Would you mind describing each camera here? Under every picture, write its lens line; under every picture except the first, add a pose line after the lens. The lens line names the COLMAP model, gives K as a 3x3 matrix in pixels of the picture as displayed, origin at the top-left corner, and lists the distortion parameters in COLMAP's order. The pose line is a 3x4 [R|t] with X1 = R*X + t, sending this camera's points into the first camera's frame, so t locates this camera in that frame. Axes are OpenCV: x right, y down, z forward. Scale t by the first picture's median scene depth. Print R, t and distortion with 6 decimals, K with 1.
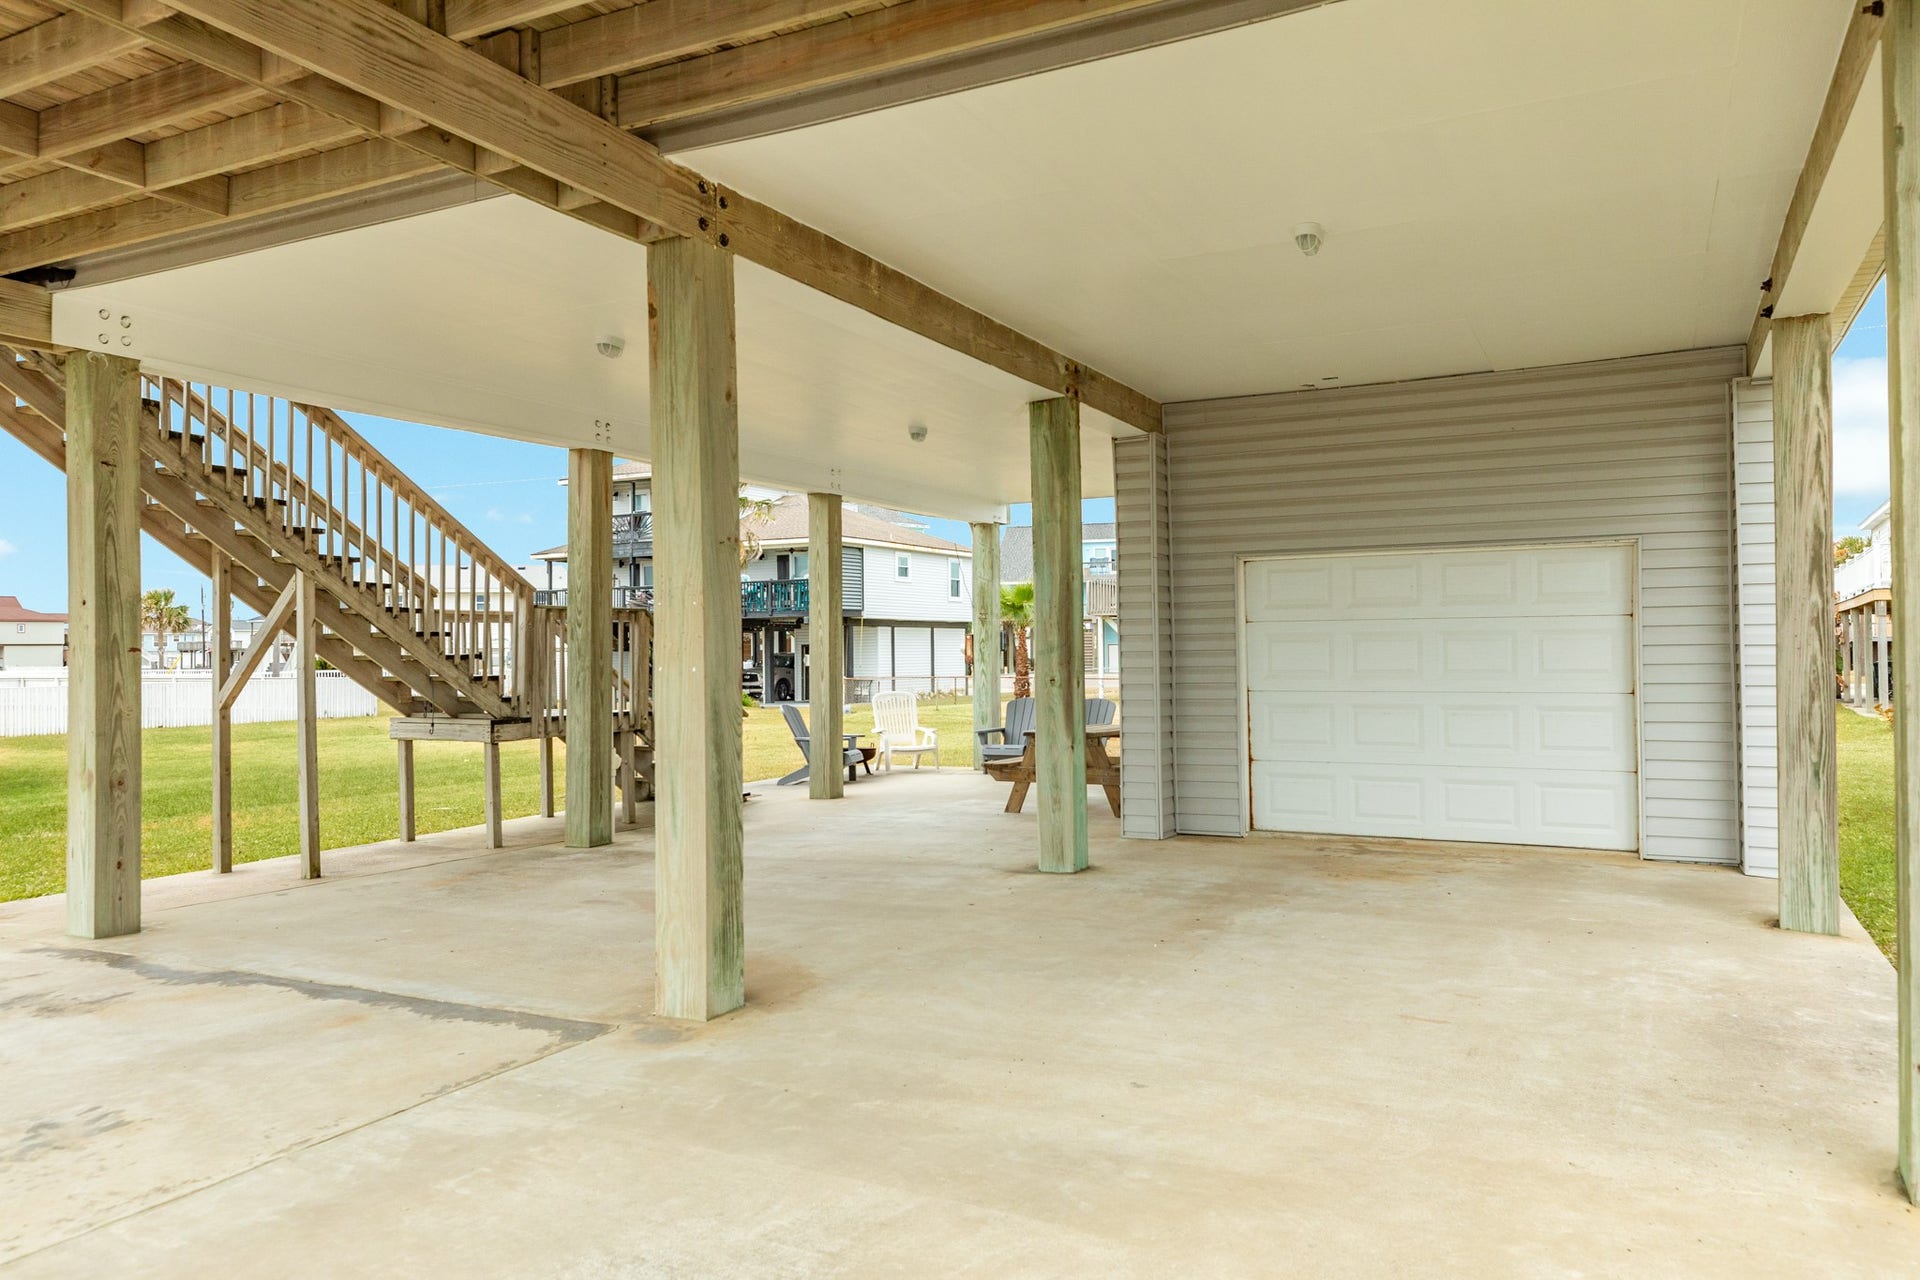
lens RADIAL K [[1354.3, 0, 960.0], [0, 1354.3, 640.0], [0, 0, 1]] dist [0.102414, 0.000869]
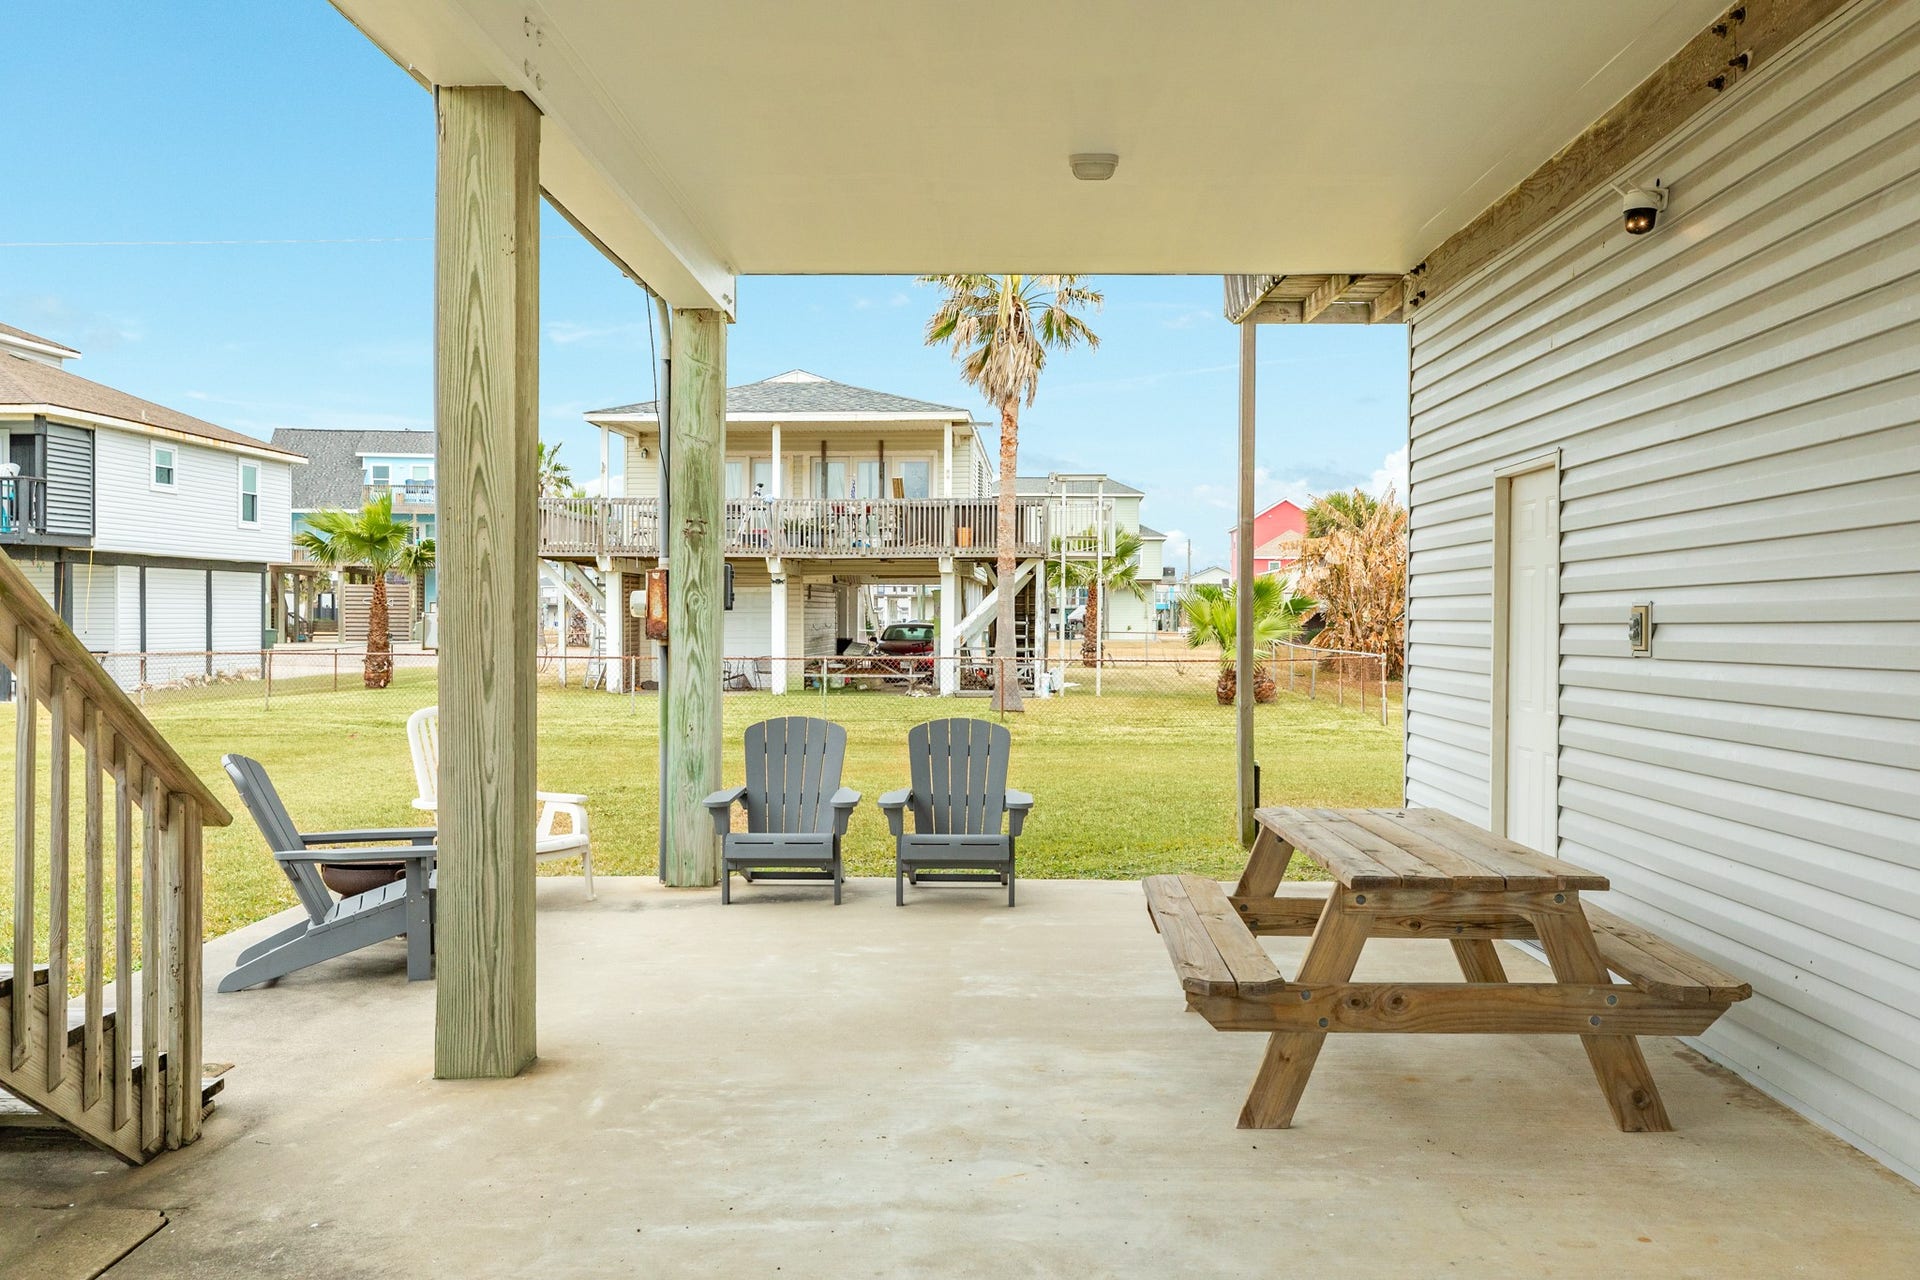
lens RADIAL K [[1669.4, 0, 960.0], [0, 1669.4, 640.0], [0, 0, 1]] dist [0.002399, 0.007828]
pose [[0.897891, 0.007195, 0.440158, -0.140226], [-0.017423, 0.999664, 0.019201, 0.006186], [-0.439872, -0.024909, 0.897715, 0.495412]]
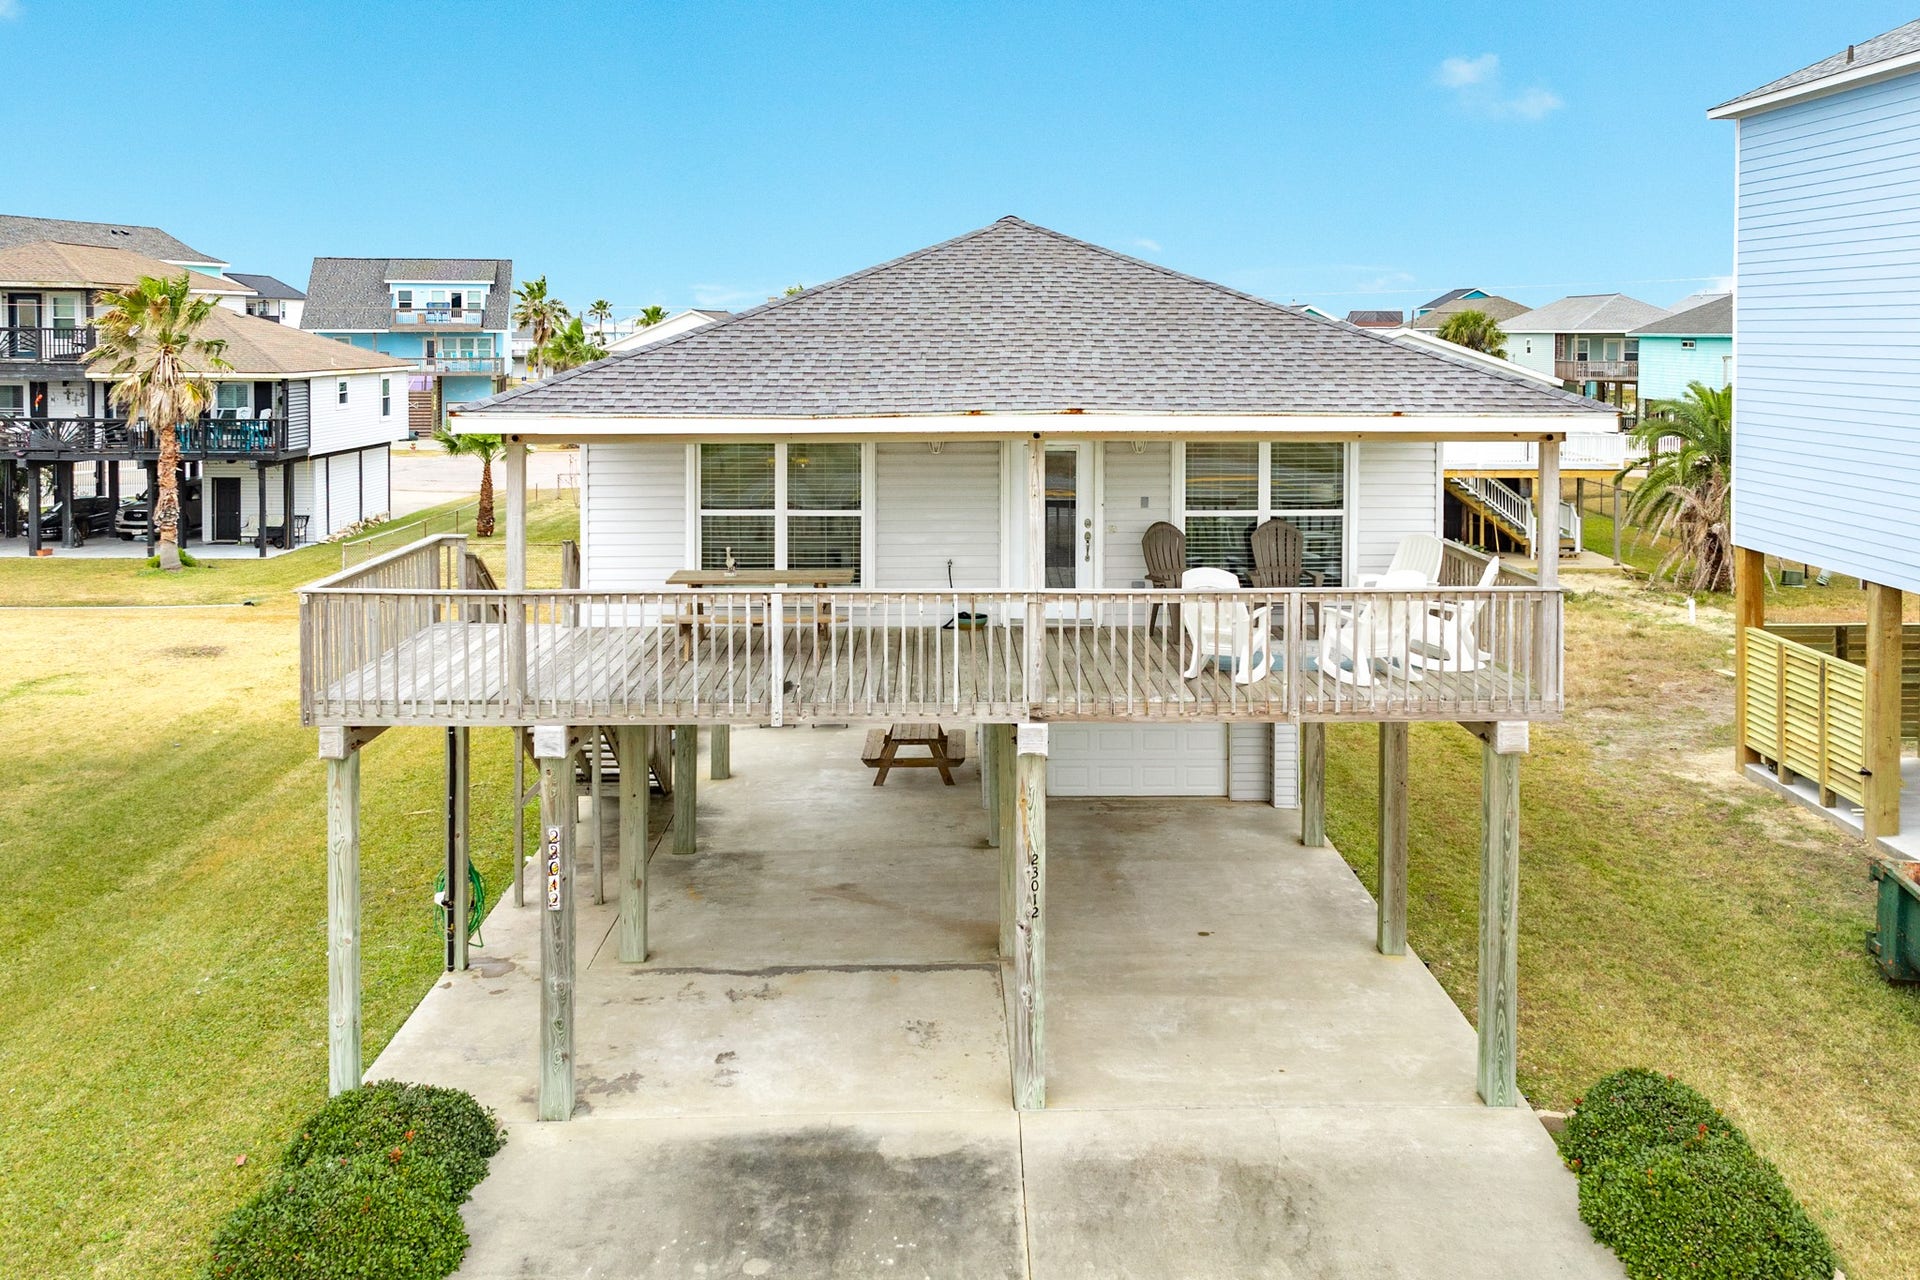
lens RADIAL K [[1669.4, 0, 960.0], [0, 1669.4, 640.0], [0, 0, 1]] dist [0.002399, 0.007828]
pose [[0.885010, -0.076199, 0.459294, -0.559170], [-0.014360, 0.981578, 0.190520, -0.305531], [-0.465350, -0.175207, 0.867612, -0.534379]]
